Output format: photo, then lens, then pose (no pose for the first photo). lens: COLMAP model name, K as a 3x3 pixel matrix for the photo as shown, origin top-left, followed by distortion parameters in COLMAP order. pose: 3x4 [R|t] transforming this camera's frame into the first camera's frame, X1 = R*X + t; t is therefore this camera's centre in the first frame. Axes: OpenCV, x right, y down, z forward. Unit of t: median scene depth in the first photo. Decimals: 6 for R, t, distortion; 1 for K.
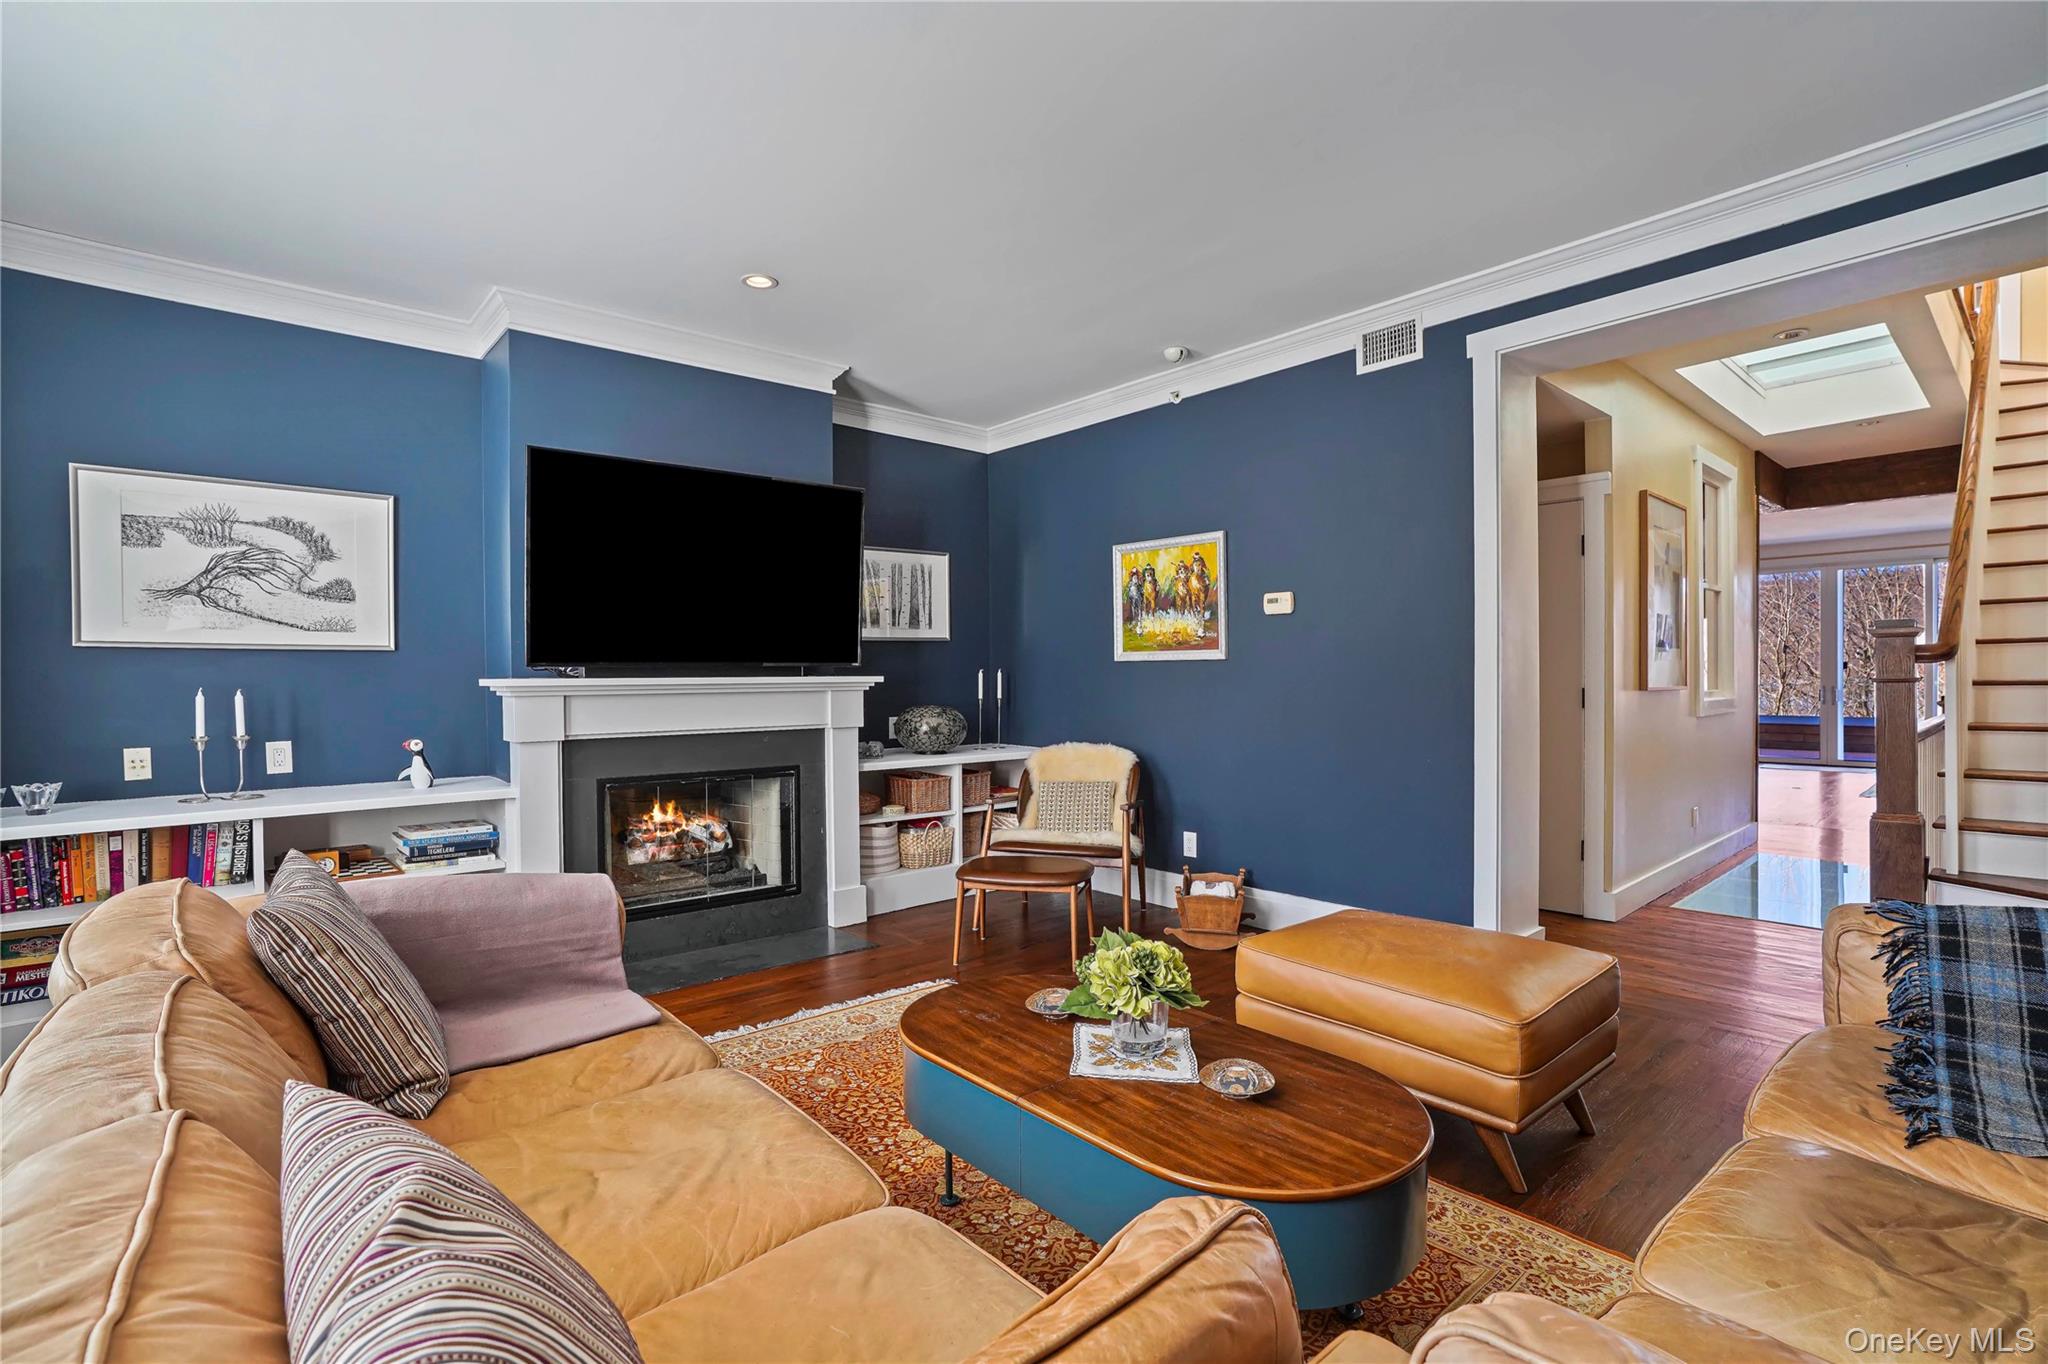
lens RADIAL K [[959.1, 0, 1036.3], [0, 959.1, 690.1], [0, 0, 1]] dist [-0.049868, 0.028555]
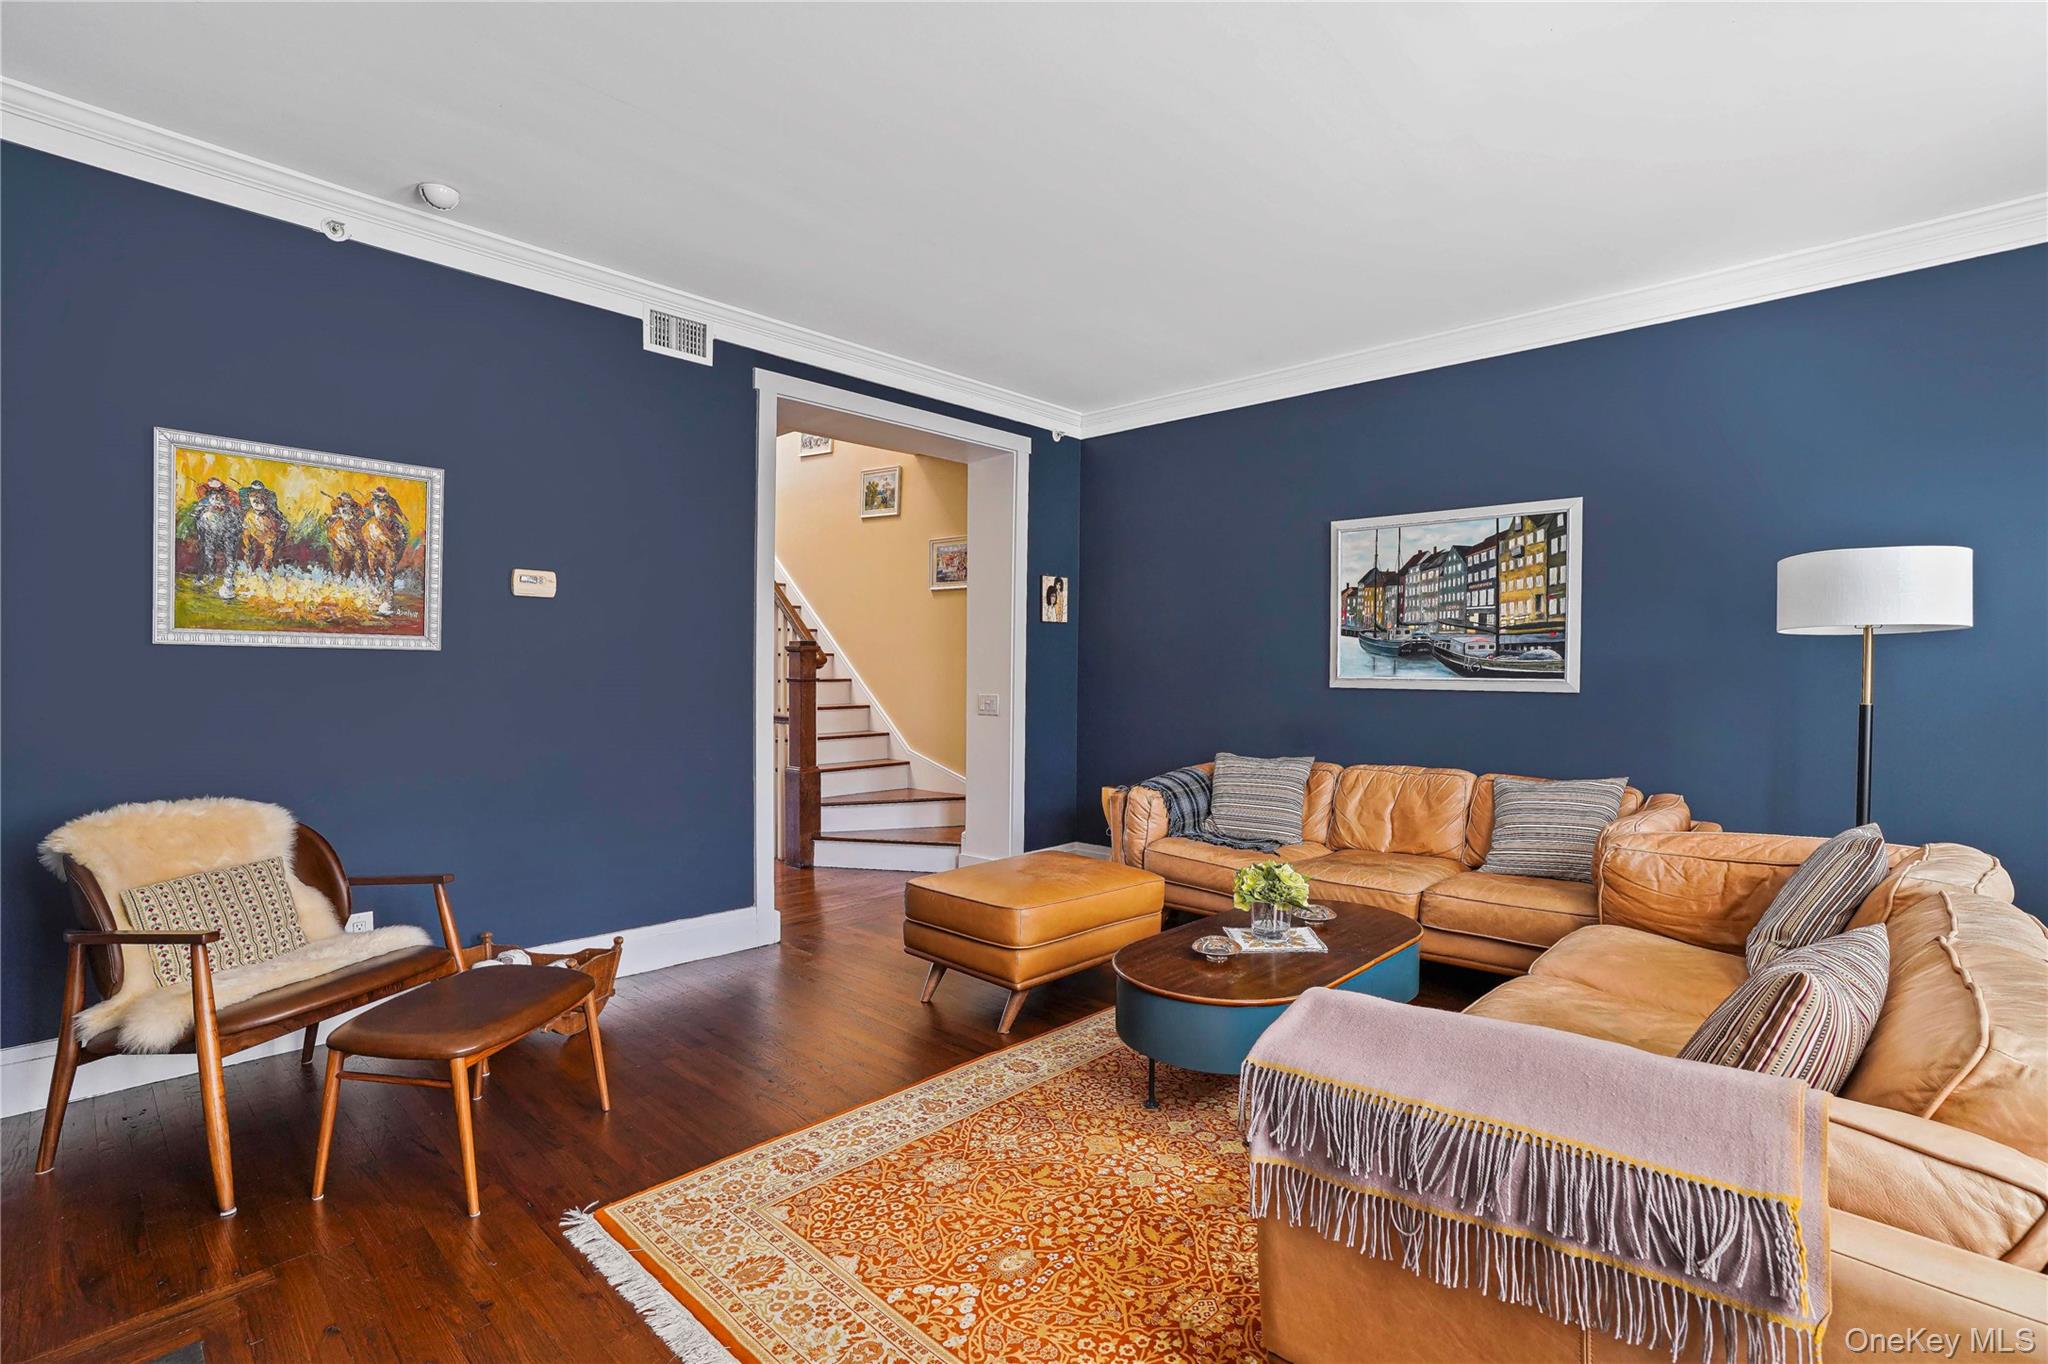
lens RADIAL K [[959.1, 0, 1036.3], [0, 959.1, 690.1], [0, 0, 1]] dist [-0.049868, 0.028555]
pose [[-0.106570, -0.008915, 0.994265, -0.524409], [0.009710, 0.999903, 0.010006, -0.005724], [-0.994258, 0.010721, -0.106473, 0.612499]]
